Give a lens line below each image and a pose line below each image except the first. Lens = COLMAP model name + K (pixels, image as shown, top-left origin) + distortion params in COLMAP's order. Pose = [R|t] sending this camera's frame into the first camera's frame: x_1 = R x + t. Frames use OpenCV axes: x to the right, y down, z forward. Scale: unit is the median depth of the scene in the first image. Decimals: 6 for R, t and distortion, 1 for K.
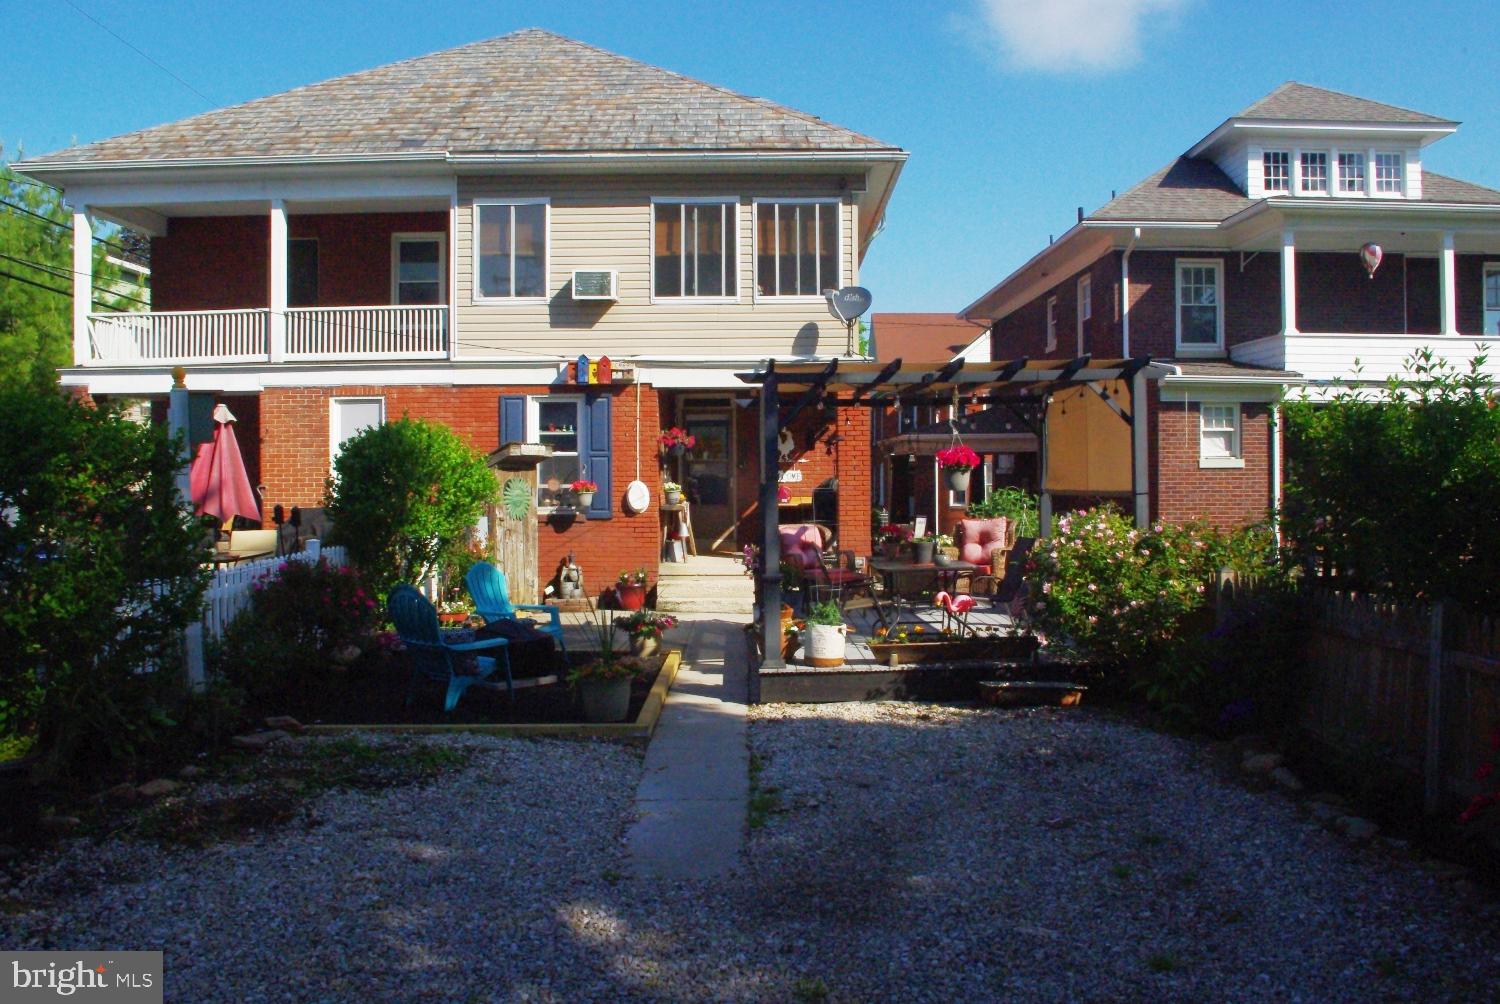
lens RADIAL K [[1175.4, 0, 752.9], [0, 1175.4, 491.4], [0, 0, 1]] dist [-0.090576, 0.037445]
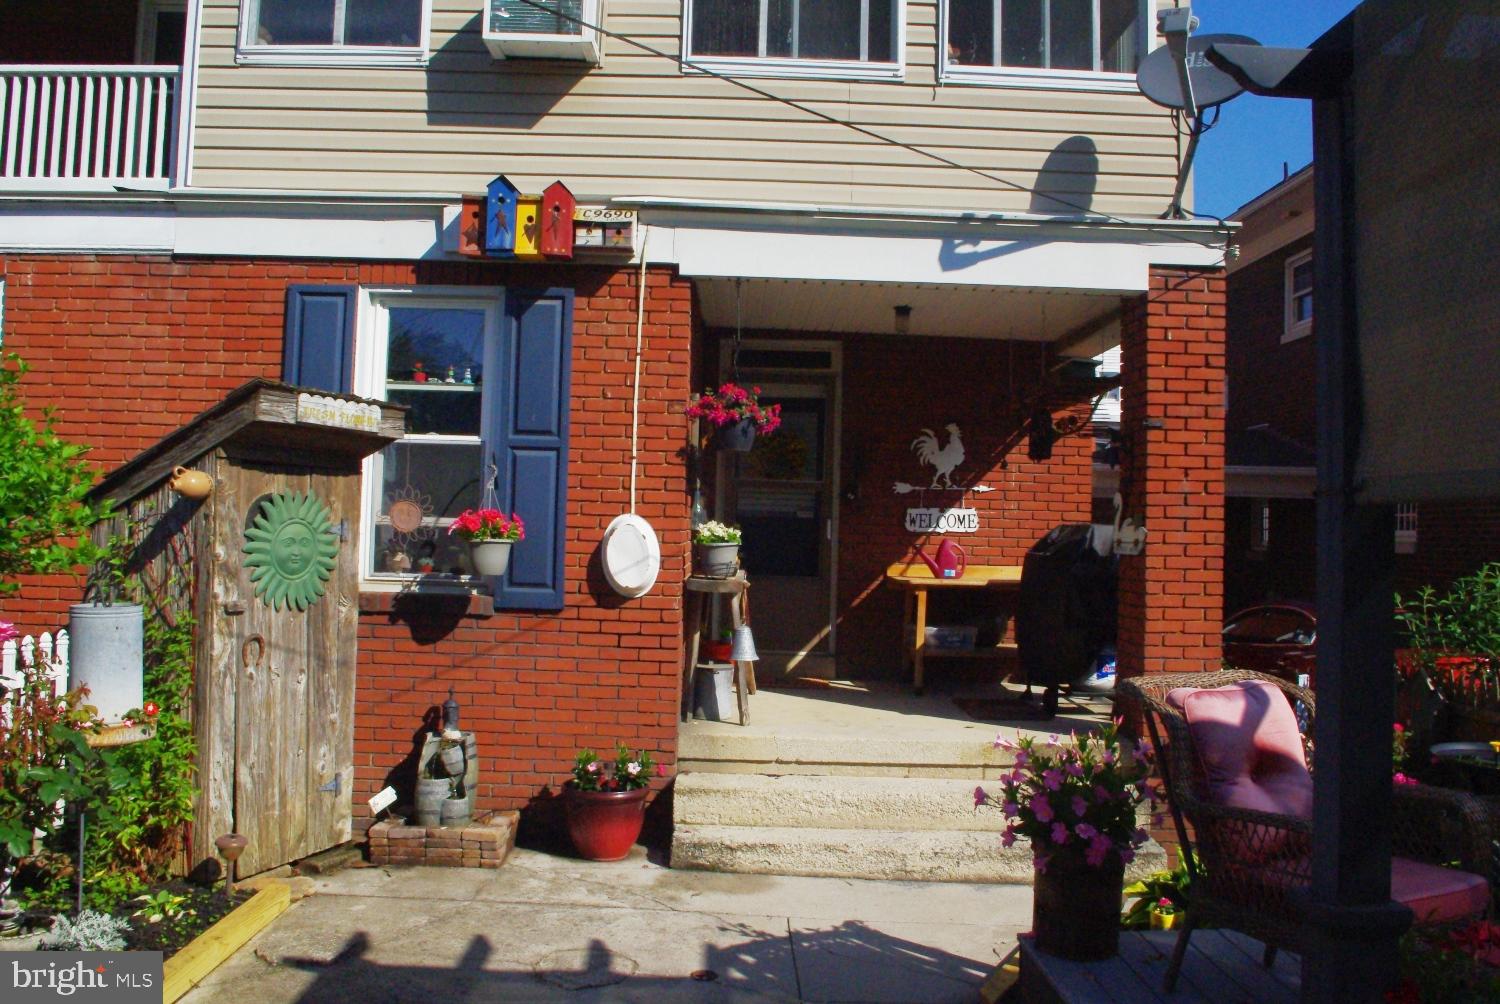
lens RADIAL K [[1175.4, 0, 752.9], [0, 1175.4, 491.4], [0, 0, 1]] dist [-0.090576, 0.037445]
pose [[0.999352, 0.032583, 0.015293, -0.064356], [-0.031790, 0.998268, -0.049509, 0.001343], [-0.016879, 0.048991, 0.998657, 0.612135]]
